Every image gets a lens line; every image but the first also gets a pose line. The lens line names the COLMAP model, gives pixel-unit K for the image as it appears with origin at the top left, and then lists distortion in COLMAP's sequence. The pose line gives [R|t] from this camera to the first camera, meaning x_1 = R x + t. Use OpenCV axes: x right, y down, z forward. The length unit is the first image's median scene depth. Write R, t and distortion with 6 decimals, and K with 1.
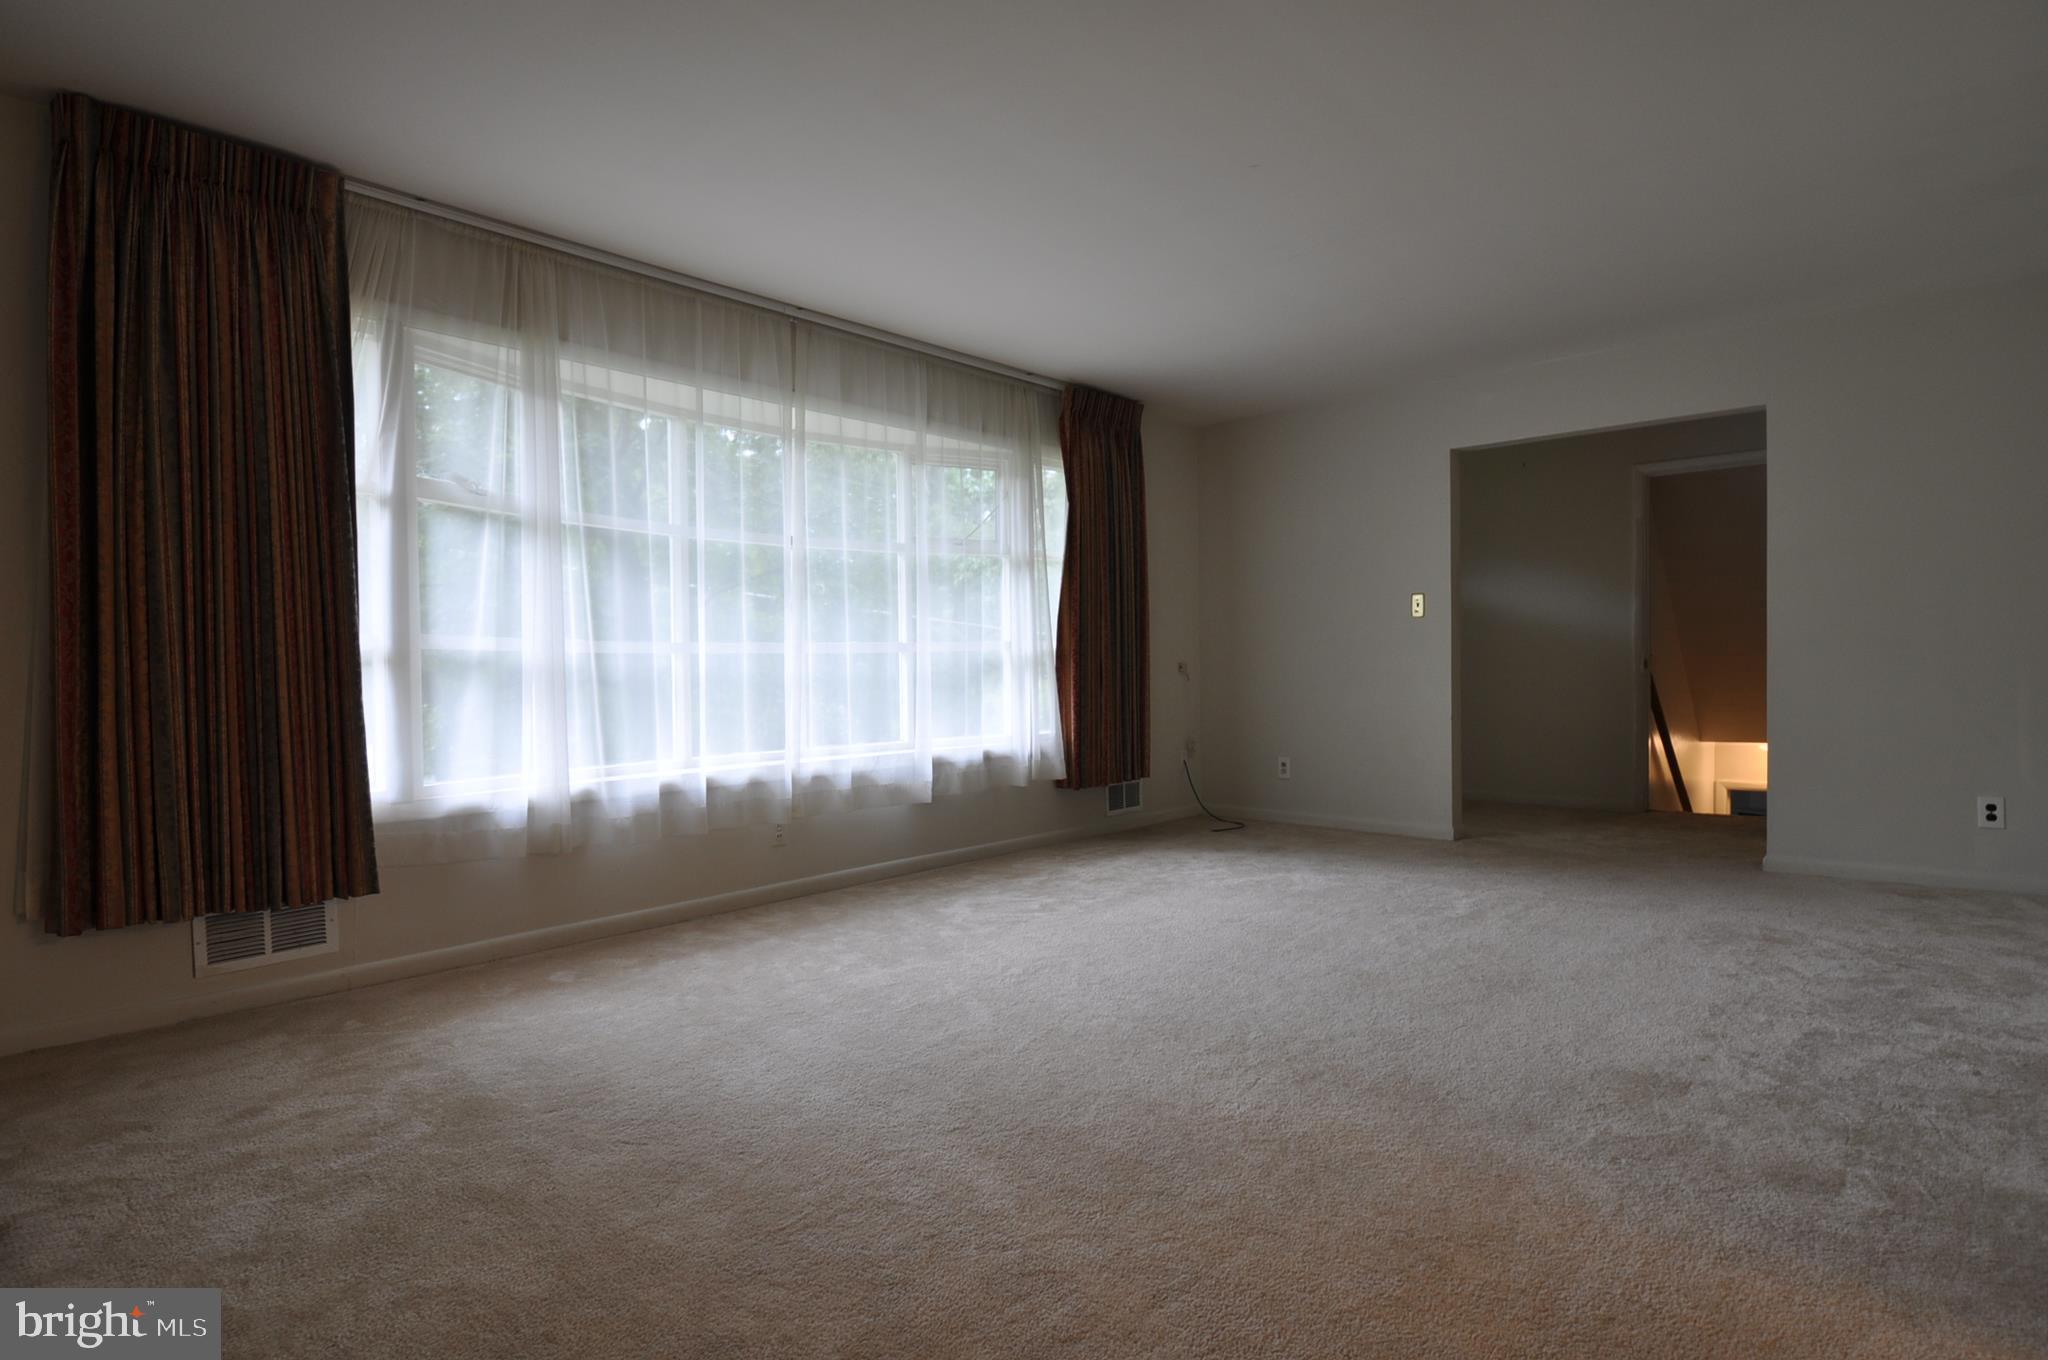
lens RADIAL K [[1063.9, 0, 1024.0], [0, 1063.9, 680.0], [0, 0, 1]] dist [-0.000380, -0.000697]
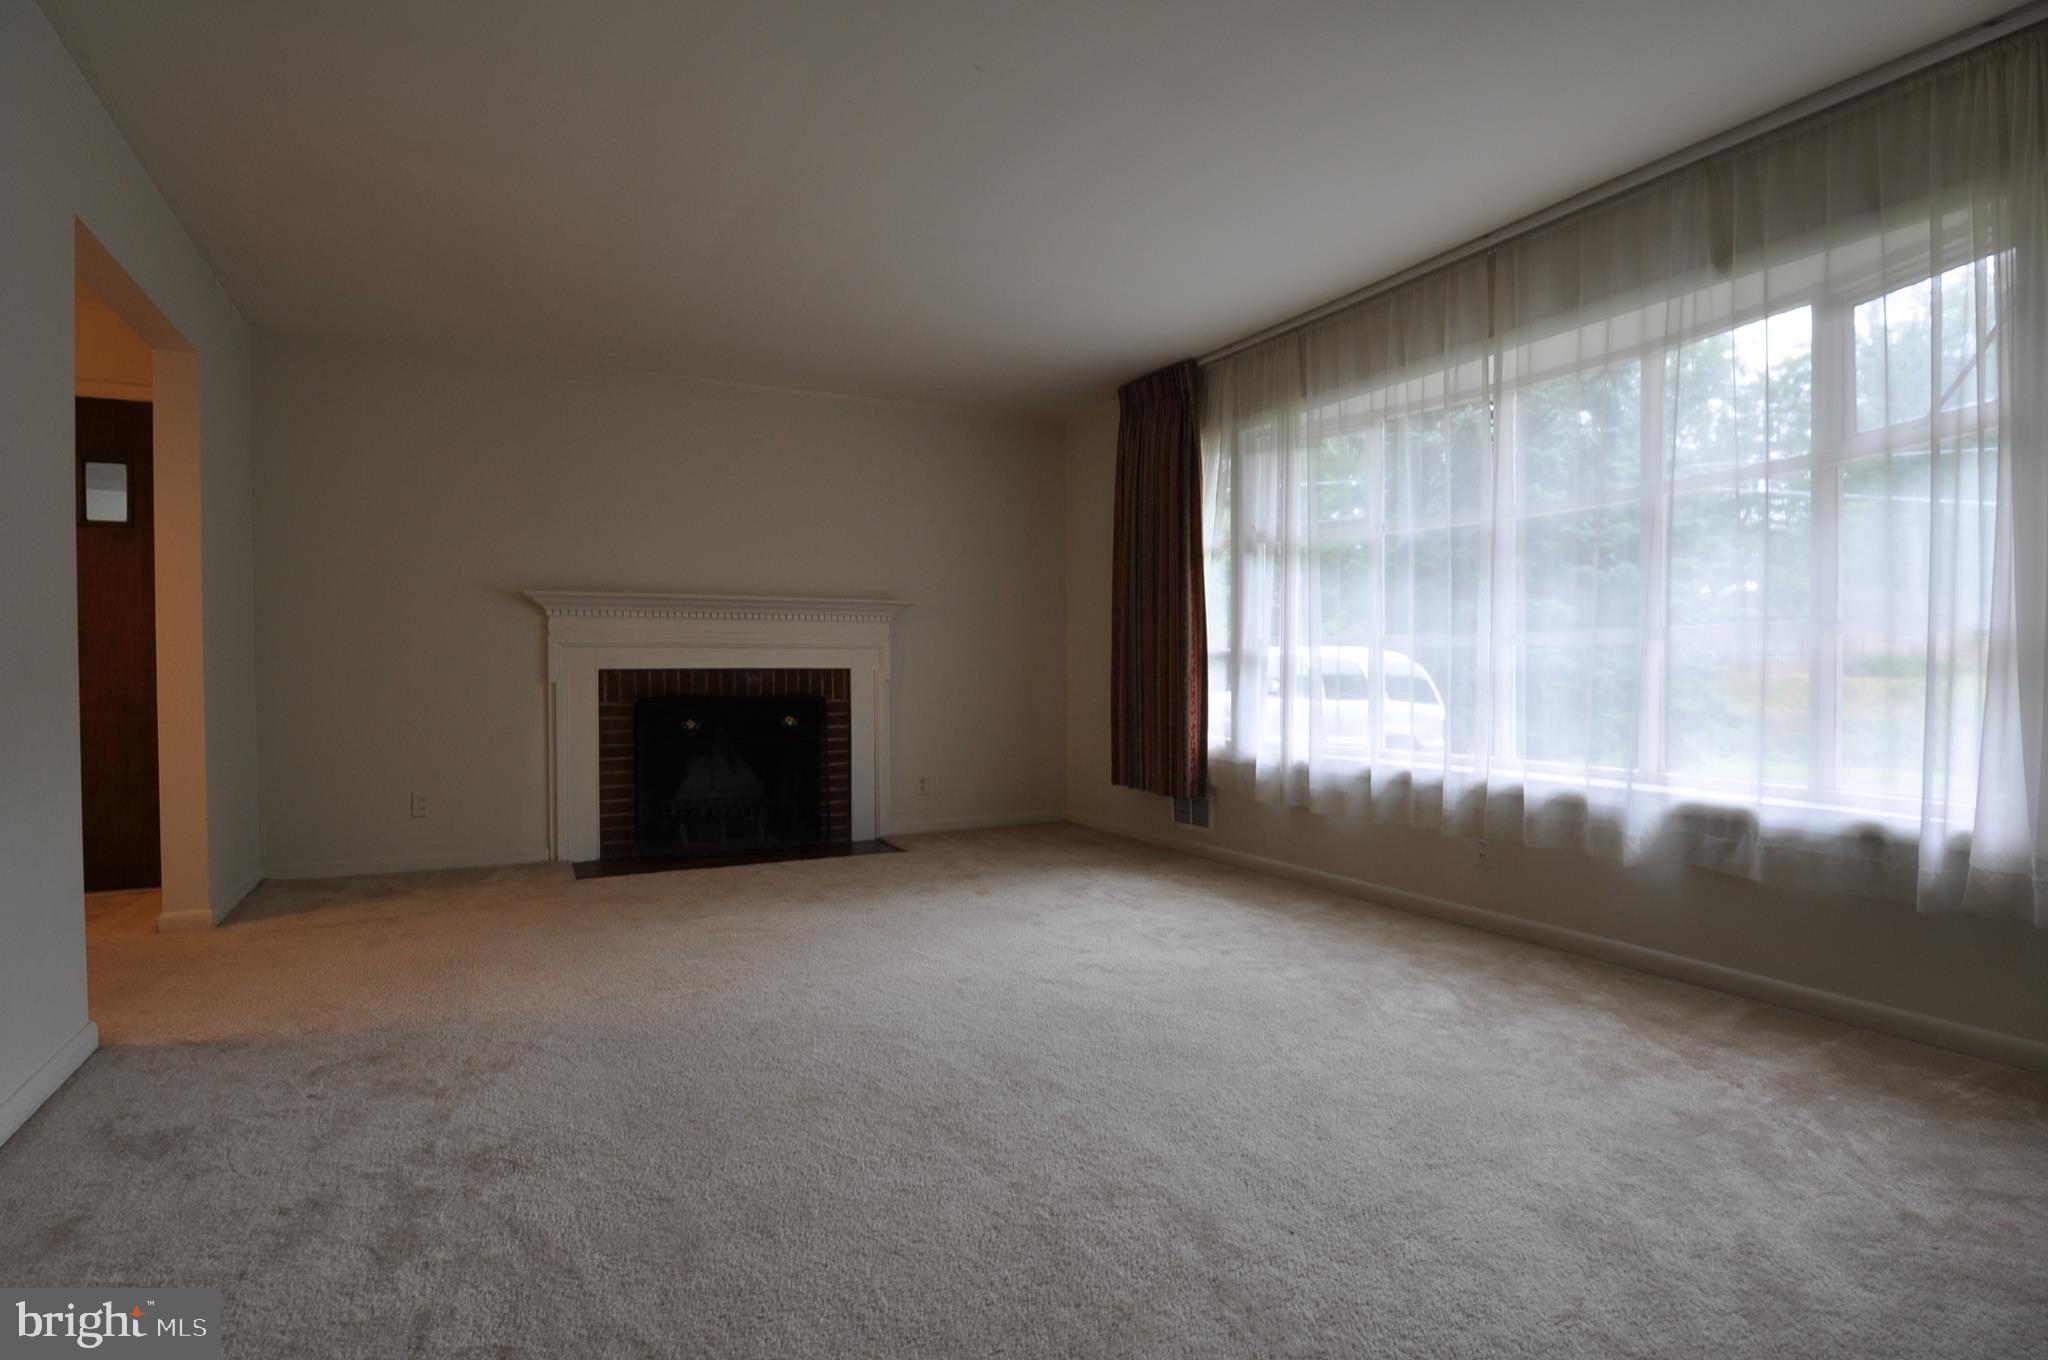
lens RADIAL K [[1063.9, 0, 1024.0], [0, 1063.9, 680.0], [0, 0, 1]] dist [-0.000380, -0.000697]
pose [[-0.324926, 0.048452, -0.944498, 0.766279], [0.022629, 0.998799, 0.043453, -0.046987], [0.945469, -0.007254, -0.325632, 0.987758]]
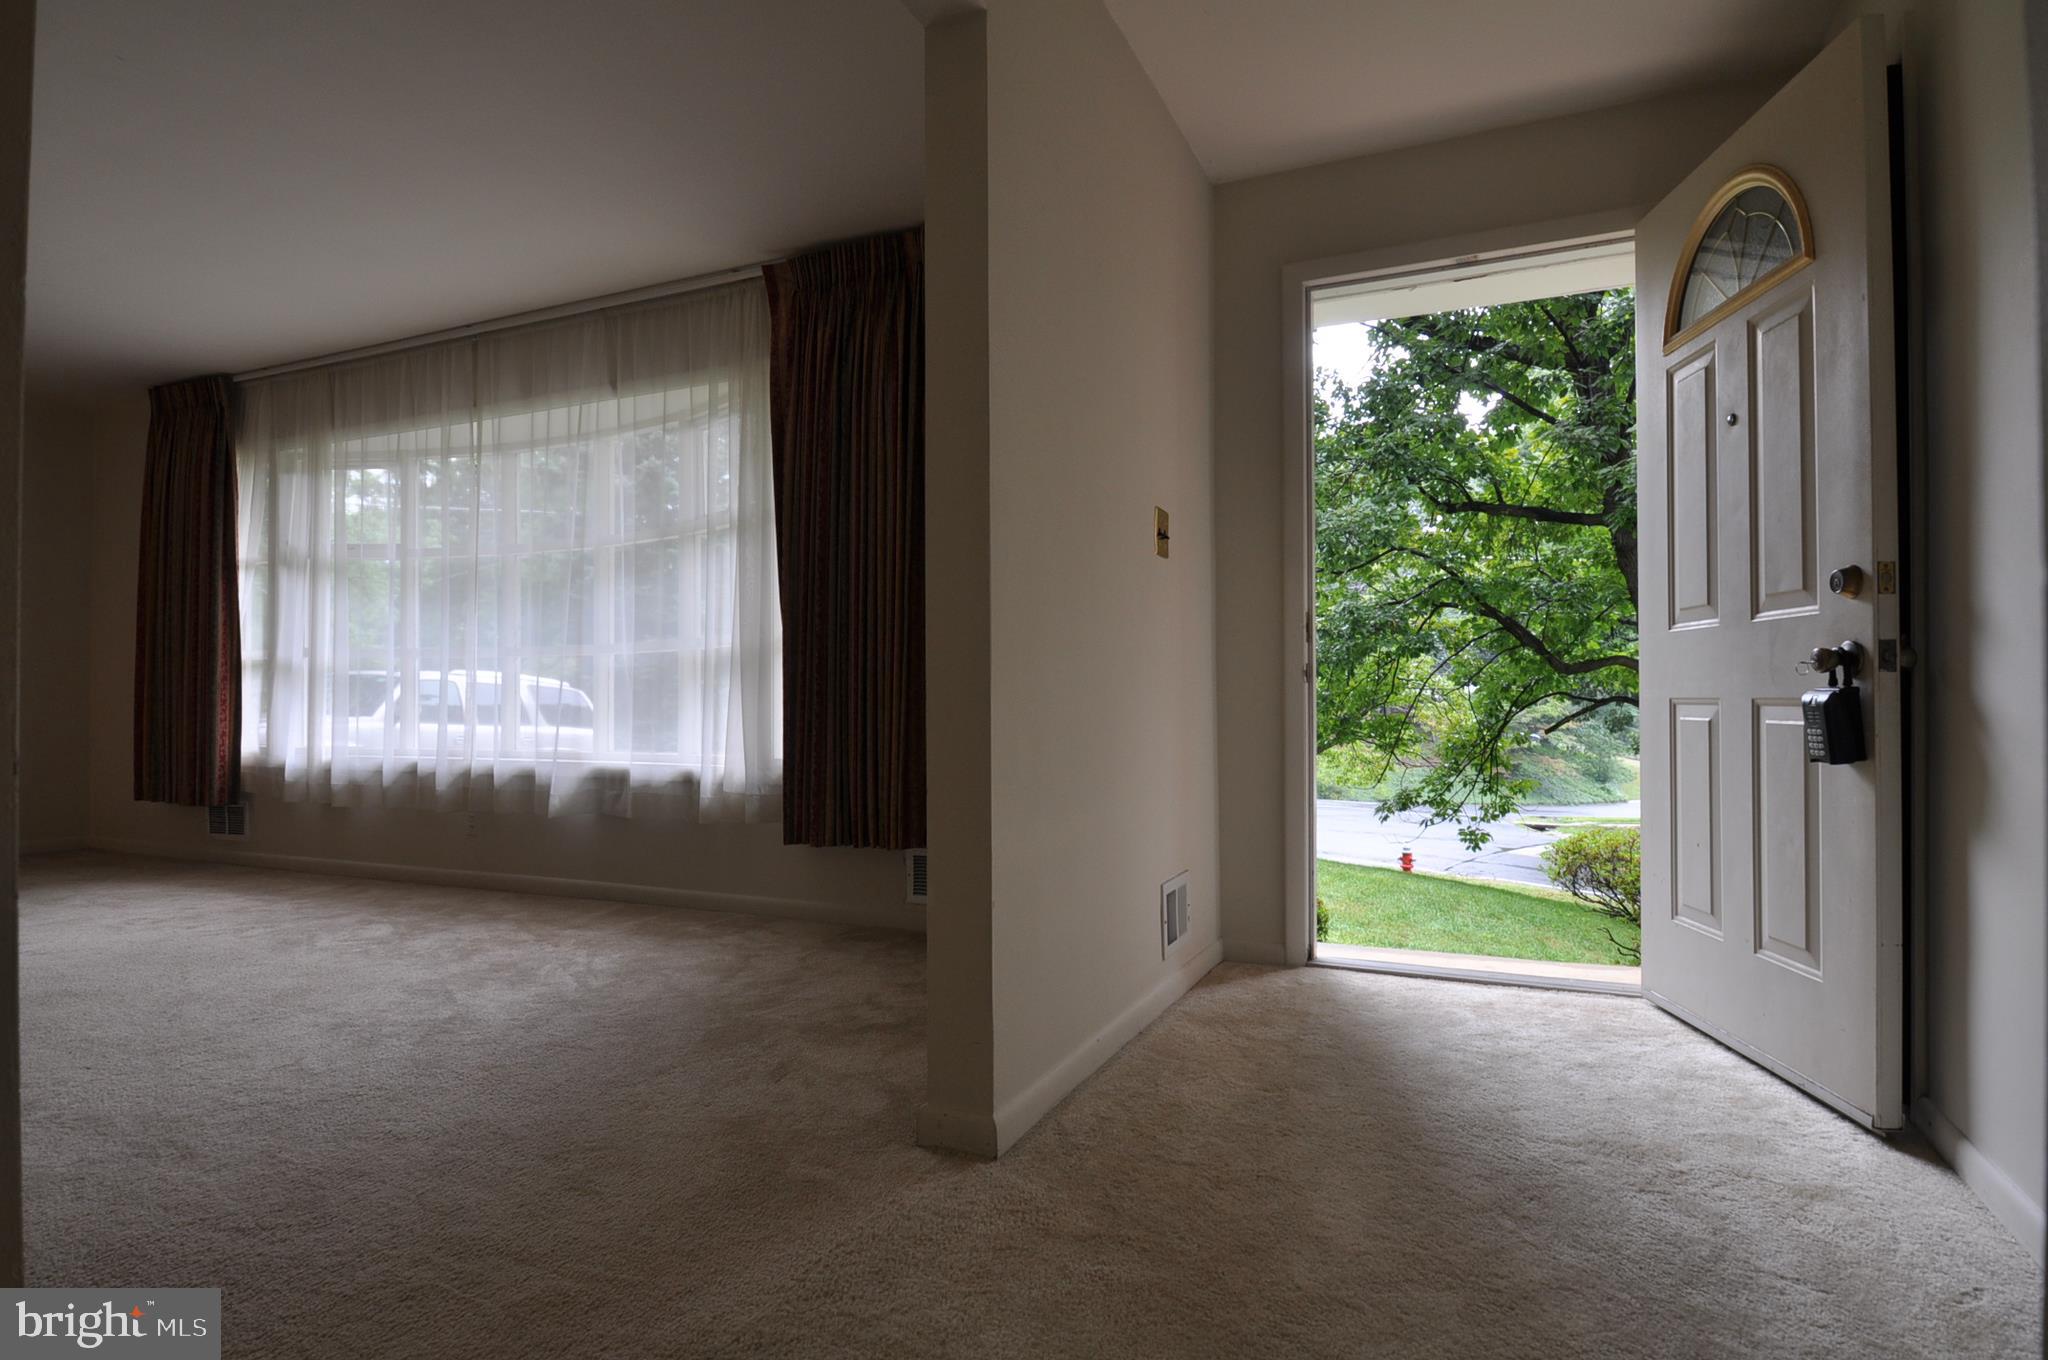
lens RADIAL K [[1070.9, 0, 1024.0], [0, 1070.9, 680.0], [0, 0, 1]] dist [0.001087, -0.012885]
pose [[0.344897, 0.020523, -0.938416, 1.042322], [0.001137, 0.999751, 0.022282, -0.025166], [0.938640, -0.008752, 0.344788, 1.226213]]
